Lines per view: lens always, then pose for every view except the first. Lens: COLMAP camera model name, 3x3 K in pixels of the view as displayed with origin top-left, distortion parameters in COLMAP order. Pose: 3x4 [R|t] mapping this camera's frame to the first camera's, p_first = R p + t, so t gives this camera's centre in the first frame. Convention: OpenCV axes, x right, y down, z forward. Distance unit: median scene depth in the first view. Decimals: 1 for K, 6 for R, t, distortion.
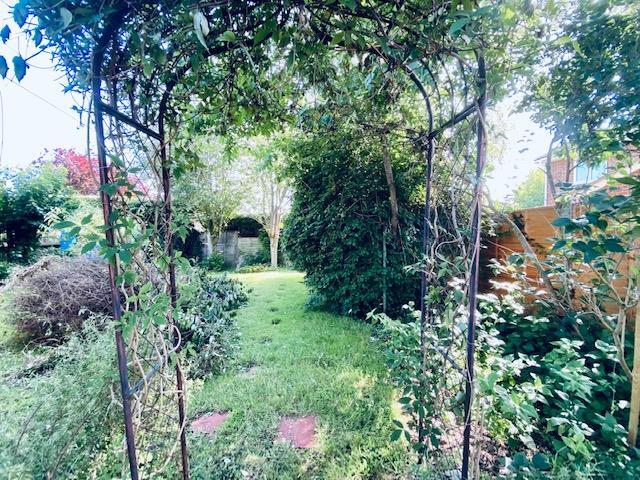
lens RADIAL K [[259.5, 0, 320.2], [0, 259.5, 238.8], [0, 0, 1]] dist [-0.003260, -0.000857]
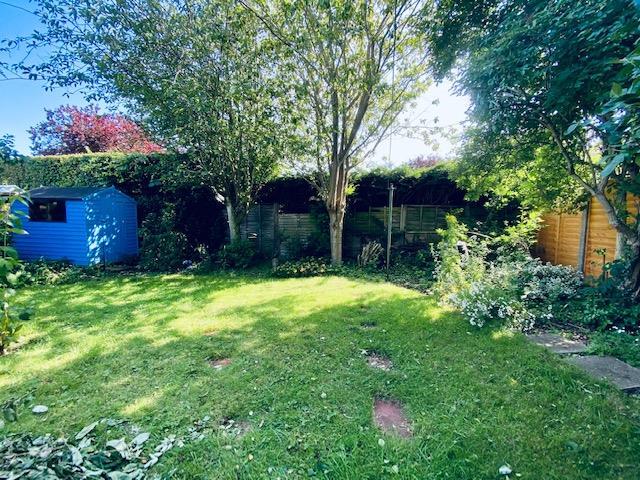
lens RADIAL K [[259.5, 0, 319.8], [0, 259.5, 239.4], [0, 0, 1]] dist [-0.003260, -0.000857]
pose [[0.977919, 0.015660, -0.208396, -0.096545], [-0.000975, 0.997519, 0.070386, 0.015745], [0.208981, -0.068628, 0.975509, 0.445388]]
